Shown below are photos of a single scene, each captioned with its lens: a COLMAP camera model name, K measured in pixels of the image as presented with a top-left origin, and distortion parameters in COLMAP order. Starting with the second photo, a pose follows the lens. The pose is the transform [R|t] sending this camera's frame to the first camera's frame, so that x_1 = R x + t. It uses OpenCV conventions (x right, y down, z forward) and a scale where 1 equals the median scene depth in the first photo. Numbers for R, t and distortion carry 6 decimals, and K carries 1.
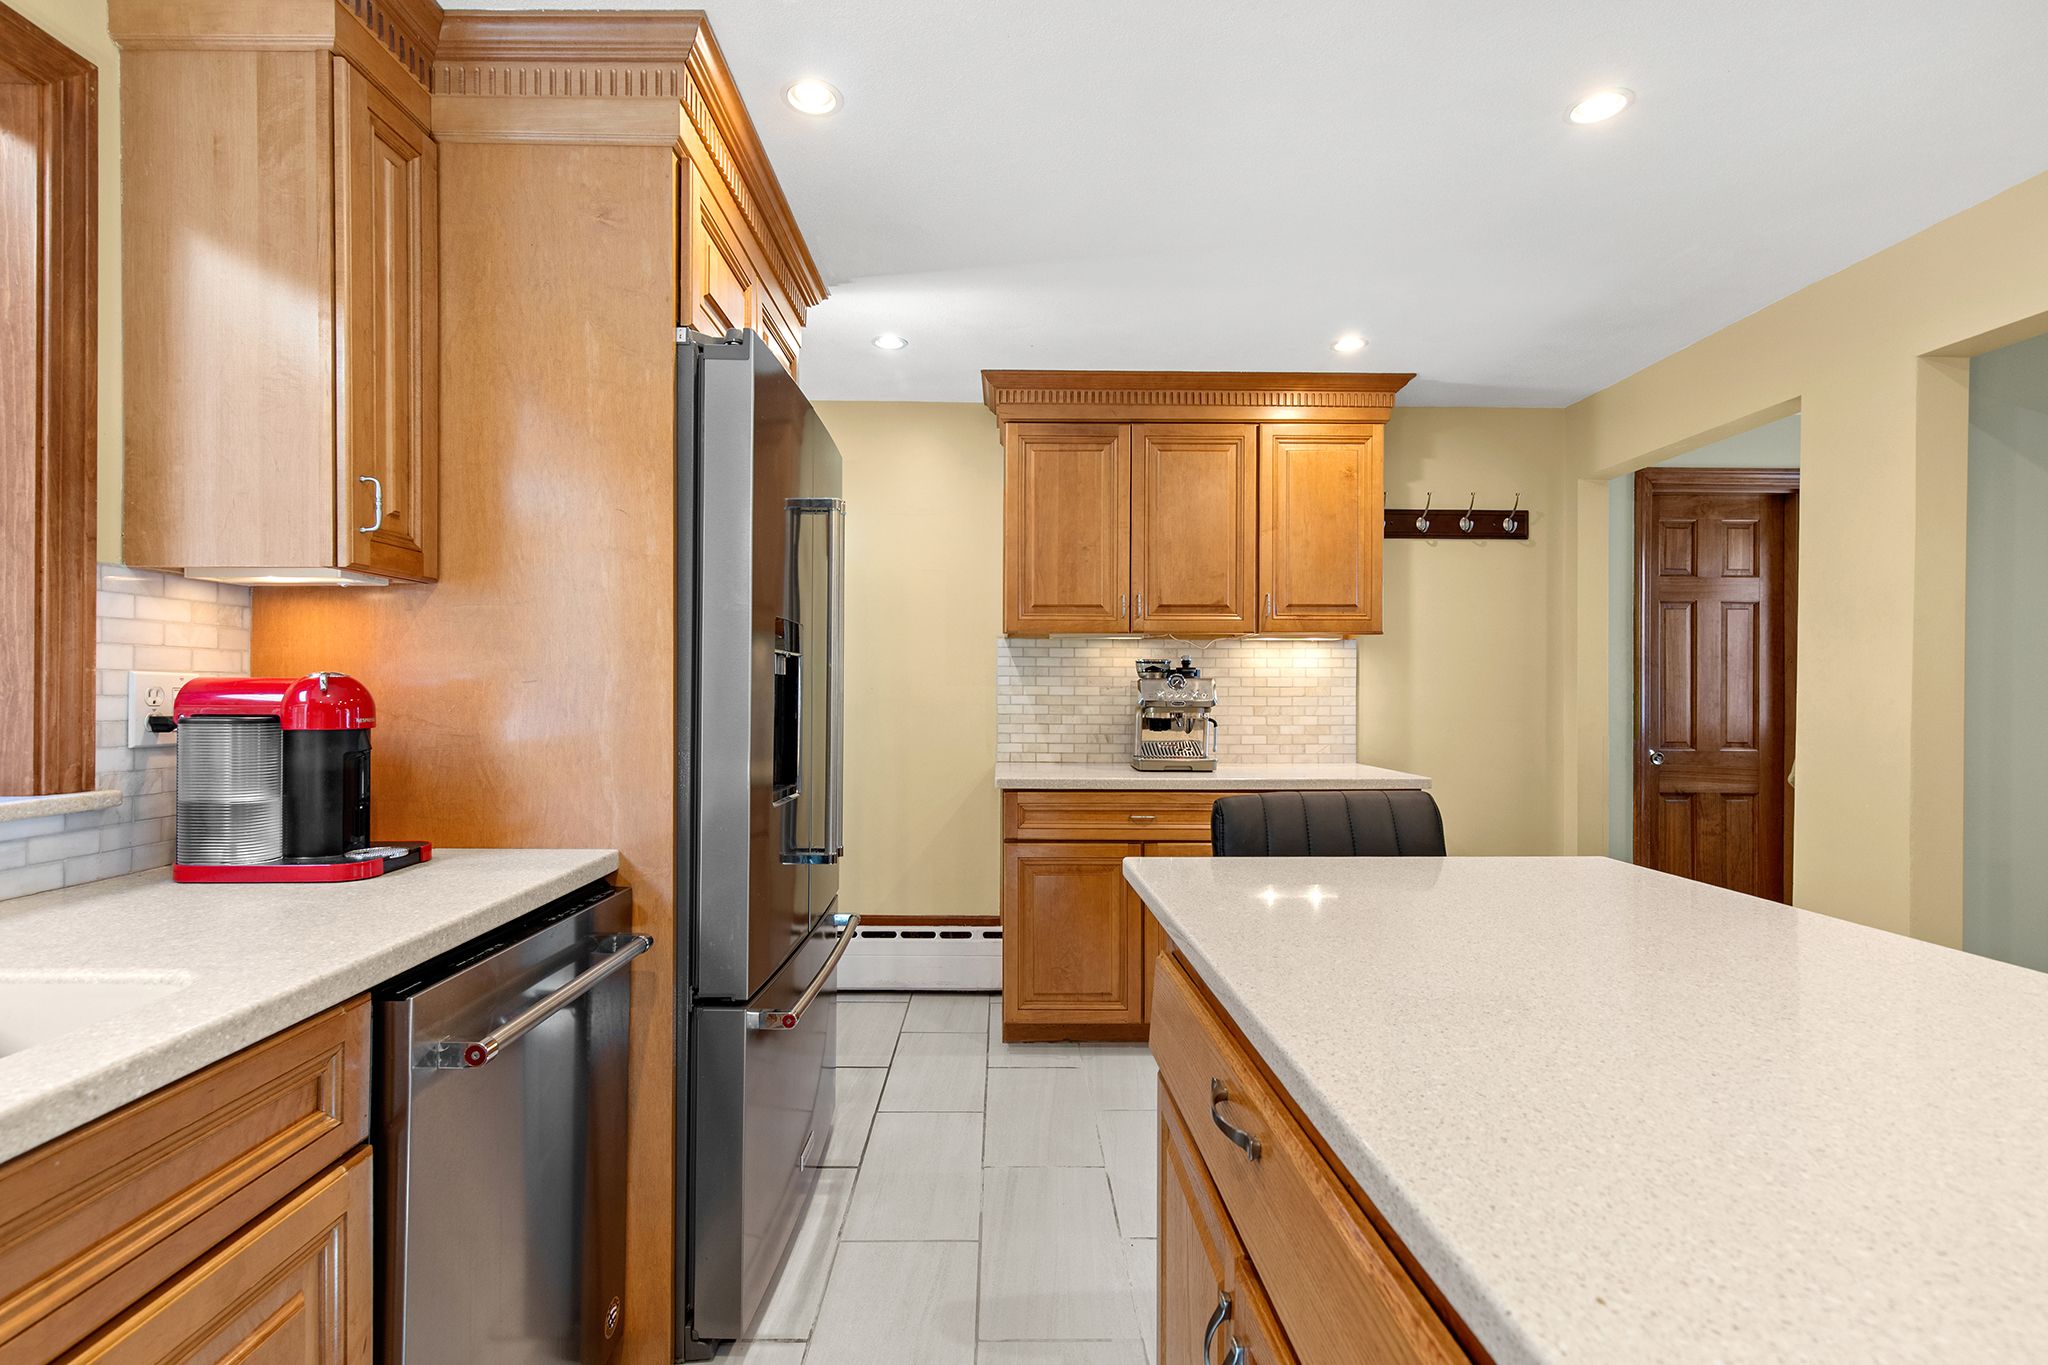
lens RADIAL K [[931.1, 0, 1020.6], [0, 931.1, 690.4], [0, 0, 1]] dist [0.001926, -0.000118]
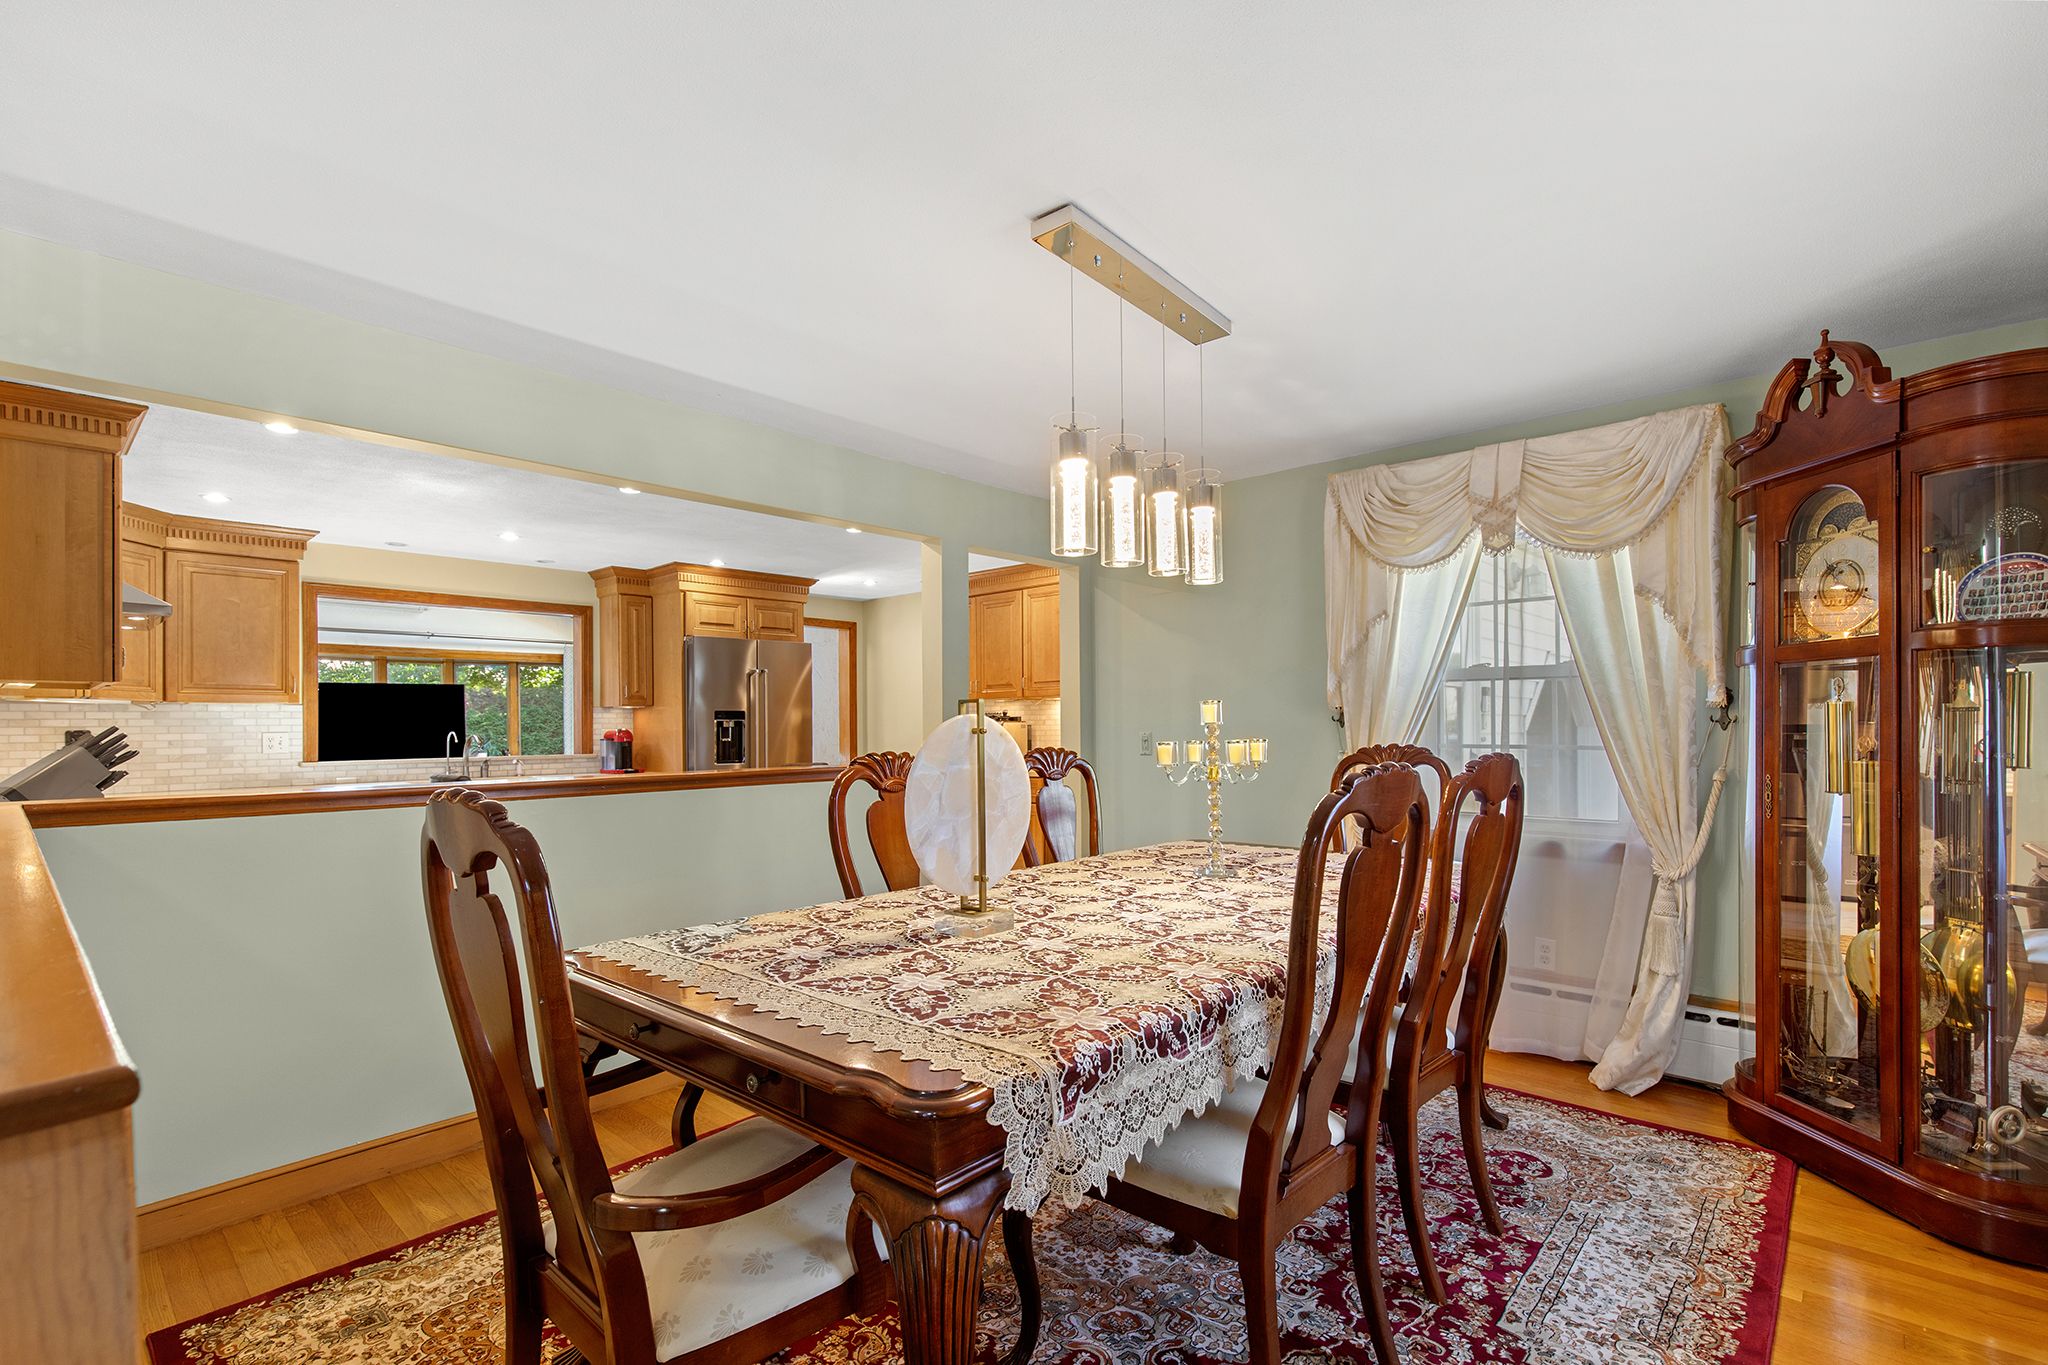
lens RADIAL K [[920.6, 0, 1023.4], [0, 920.6, 718.8], [0, 0, 1]] dist [0.003234, 0.000558]
pose [[0.728035, -0.017062, -0.685328, 3.753201], [0.010093, 0.999849, -0.014170, 0.013322], [0.685466, 0.003399, 0.728097, -0.916475]]
